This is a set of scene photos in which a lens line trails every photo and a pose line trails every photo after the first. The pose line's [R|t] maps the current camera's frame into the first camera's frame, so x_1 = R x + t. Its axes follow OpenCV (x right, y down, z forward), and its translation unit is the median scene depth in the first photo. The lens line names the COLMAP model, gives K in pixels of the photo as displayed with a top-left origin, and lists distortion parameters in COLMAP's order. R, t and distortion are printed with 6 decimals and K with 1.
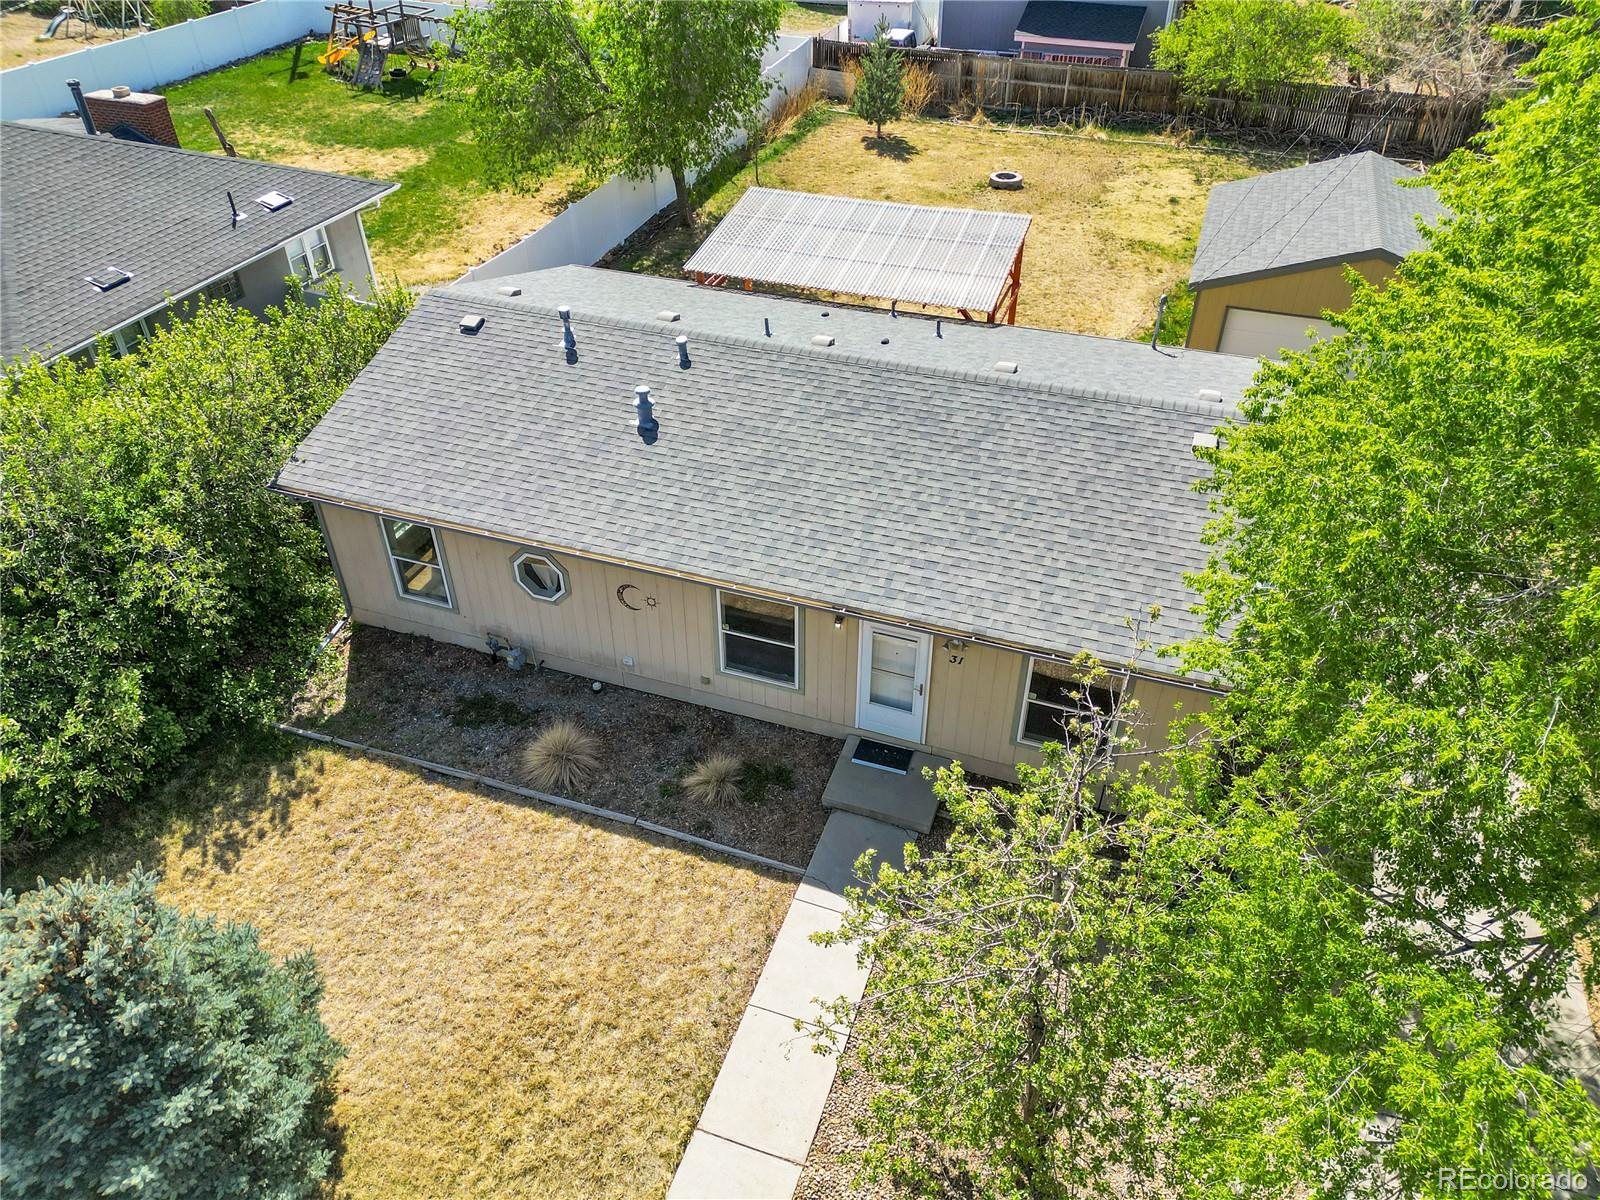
lens RADIAL K [[1123.6, 0, 800.0], [0, 1123.6, 600.0], [0, 0, 1]] dist [0.076987, -0.071985]
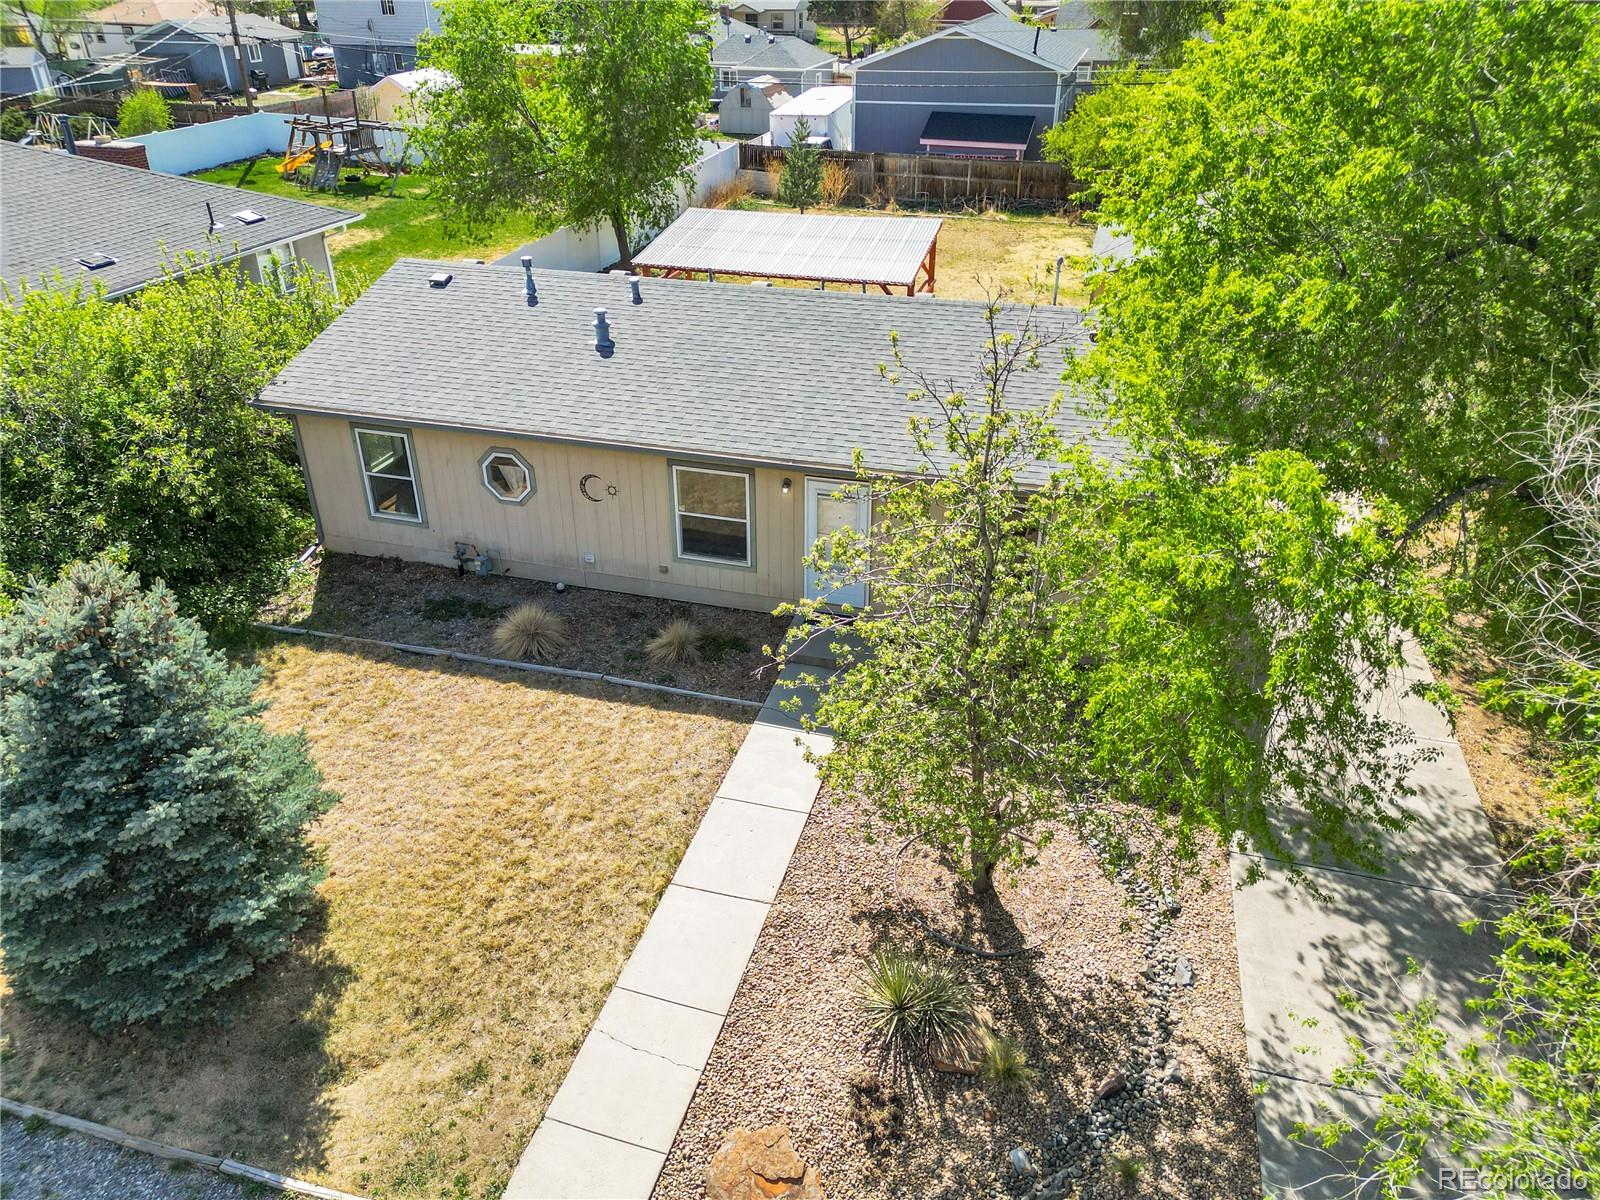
lens RADIAL K [[1123.6, 0, 800.0], [0, 1123.6, 600.0], [0, 0, 1]] dist [0.076987, -0.071985]
pose [[0.997873, -0.029709, 0.058017, -0.017615], [0.037617, 0.989387, -0.140352, 0.266458], [-0.053231, 0.142236, 0.988400, -0.069191]]
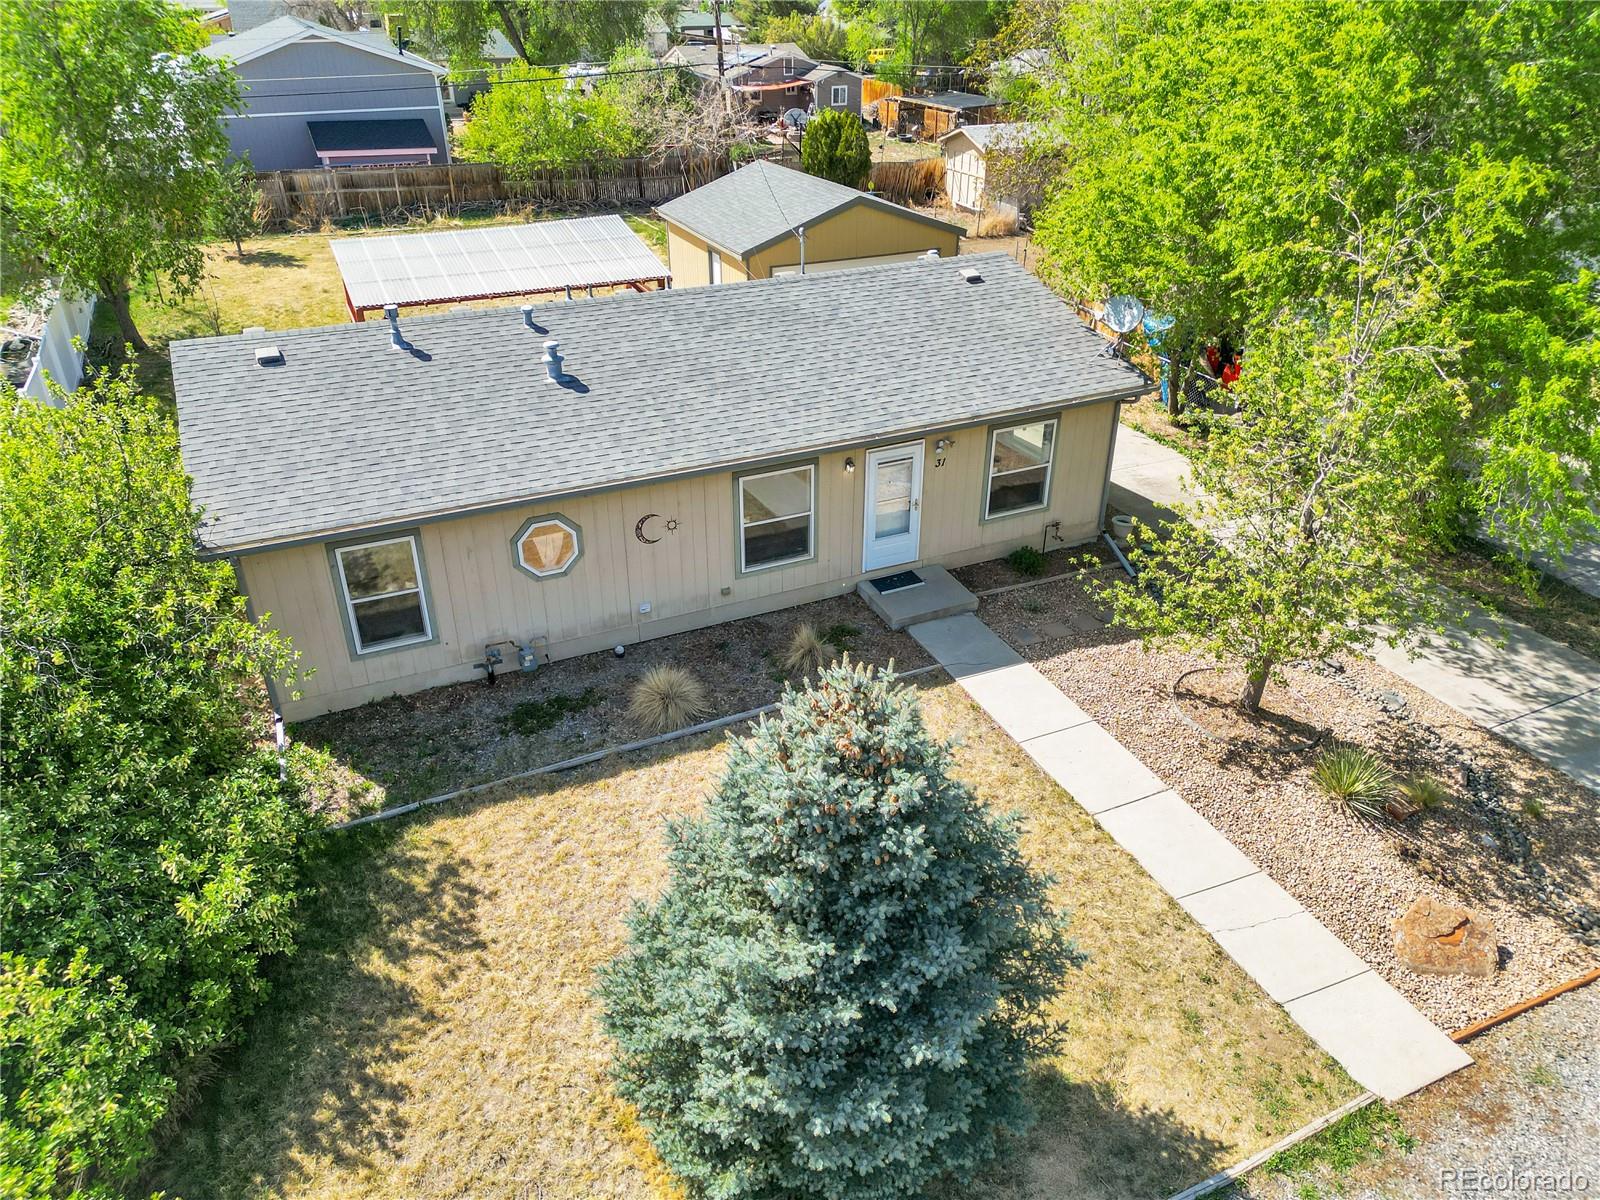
lens RADIAL K [[1123.6, 0, 800.0], [0, 1123.6, 600.0], [0, 0, 1]] dist [0.076987, -0.071985]
pose [[0.715554, -0.342773, 0.608679, -0.685686], [0.427330, 0.904071, 0.006758, 0.104278], [-0.552605, 0.255271, 0.793388, 0.160458]]
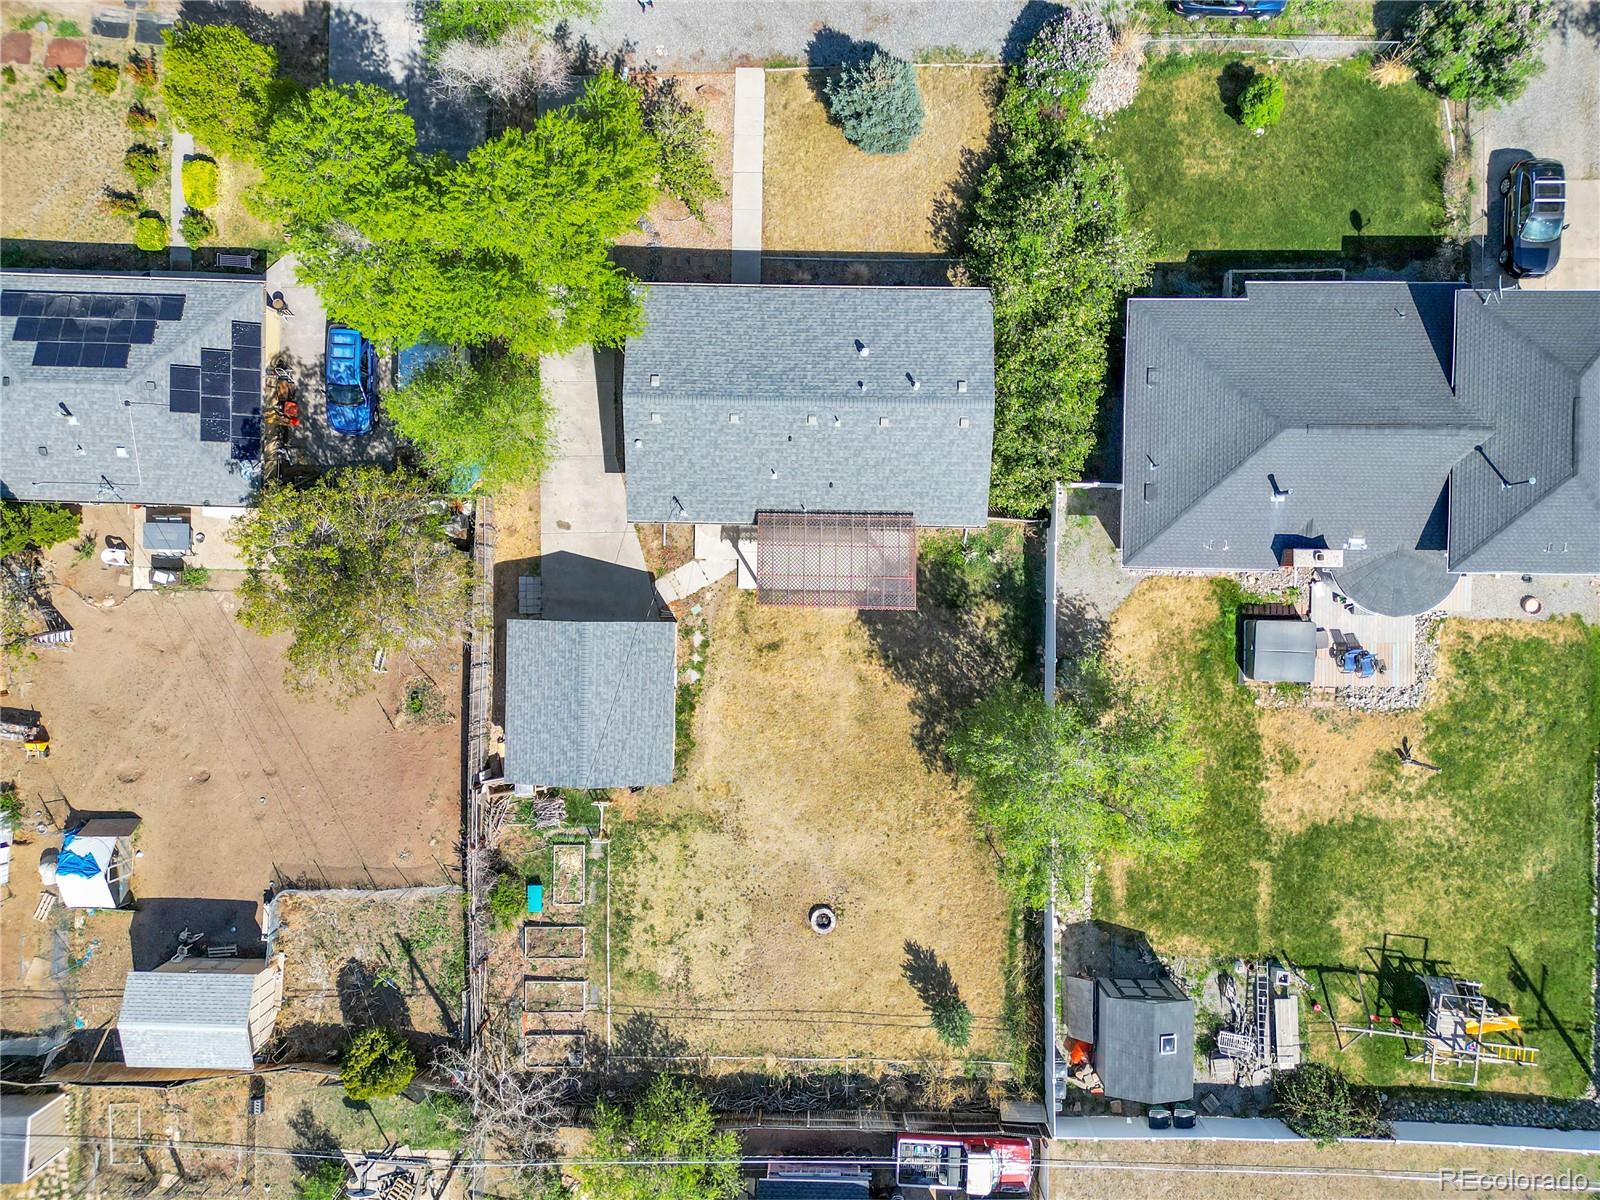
lens RADIAL K [[1123.6, 0, 800.0], [0, 1123.6, 600.0], [0, 0, 1]] dist [0.076987, -0.071985]
pose [[-0.947397, 0.319930, 0.009149, 0.173408], [-0.190743, -0.587333, 0.786548, -2.679367], [0.257013, 0.743428, 0.617462, -0.210189]]
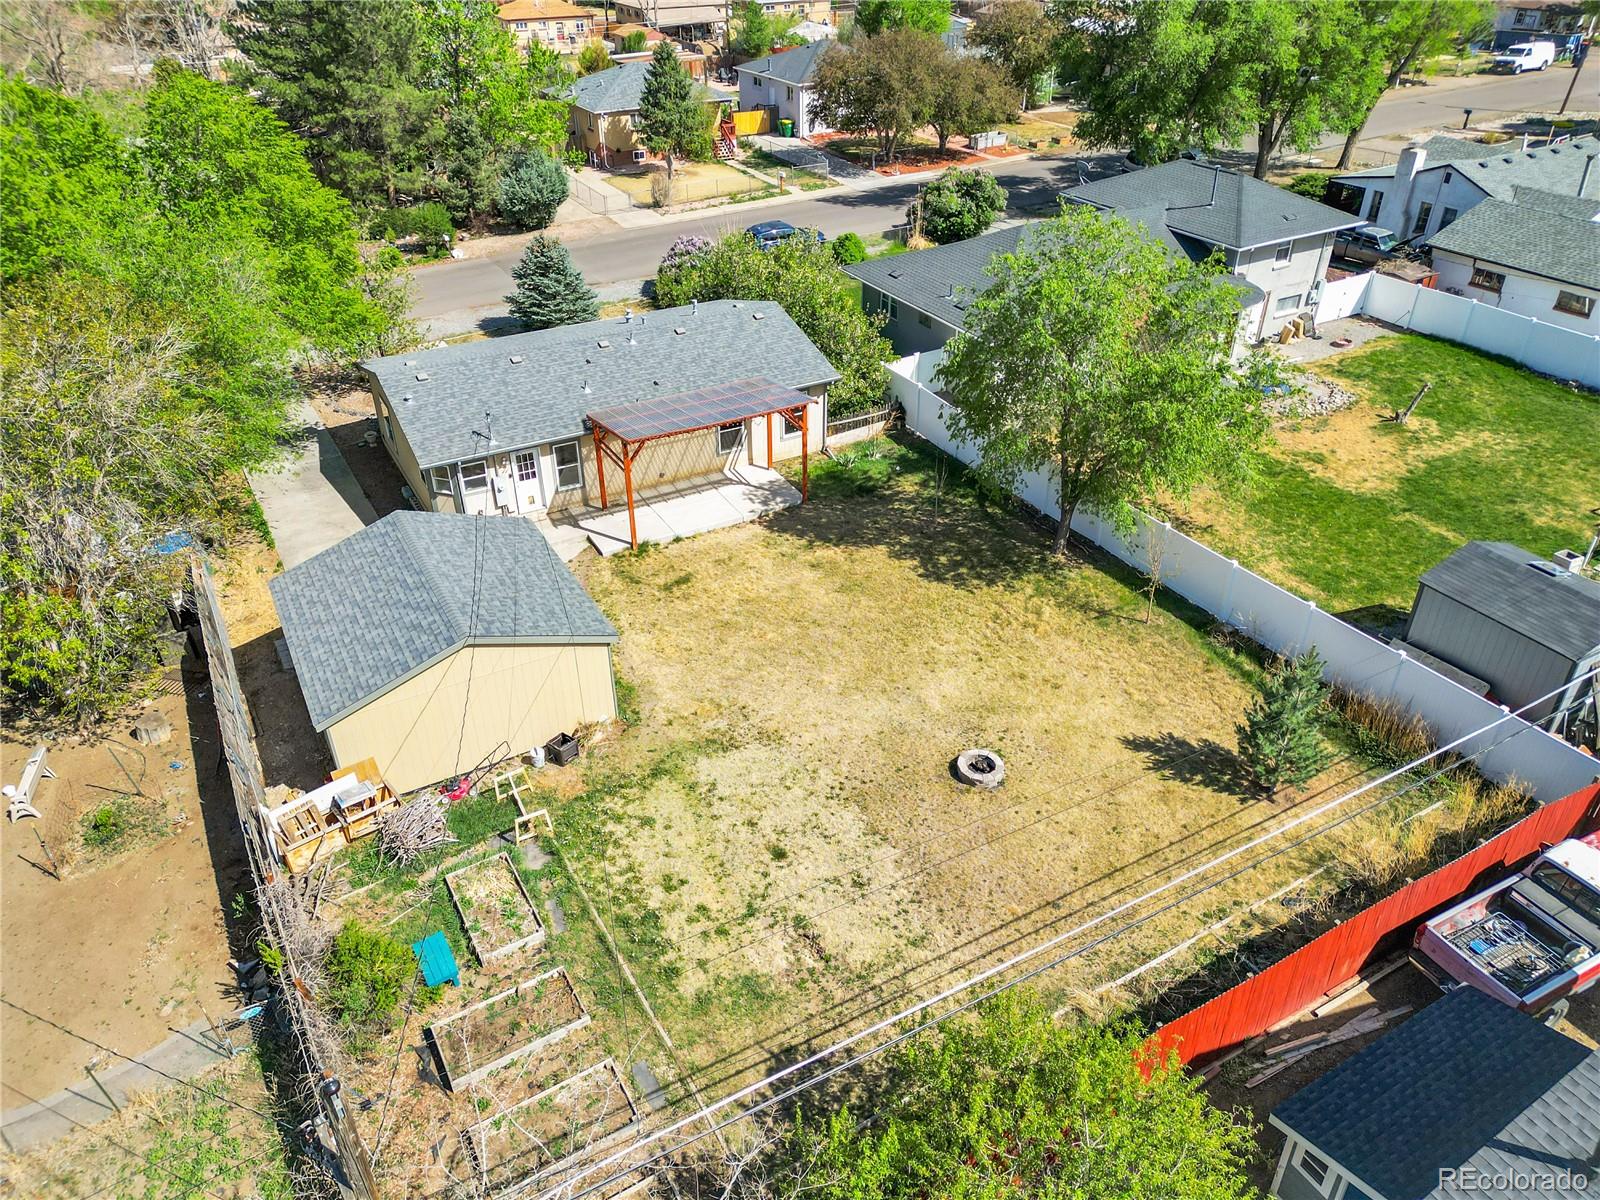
lens RADIAL K [[1123.6, 0, 800.0], [0, 1123.6, 600.0], [0, 0, 1]] dist [0.076987, -0.071985]
pose [[-0.658007, 0.415584, -0.627947, 1.496745], [-0.458941, 0.439801, 0.771977, -2.075242], [0.596993, 0.796156, -0.098663, 2.090417]]
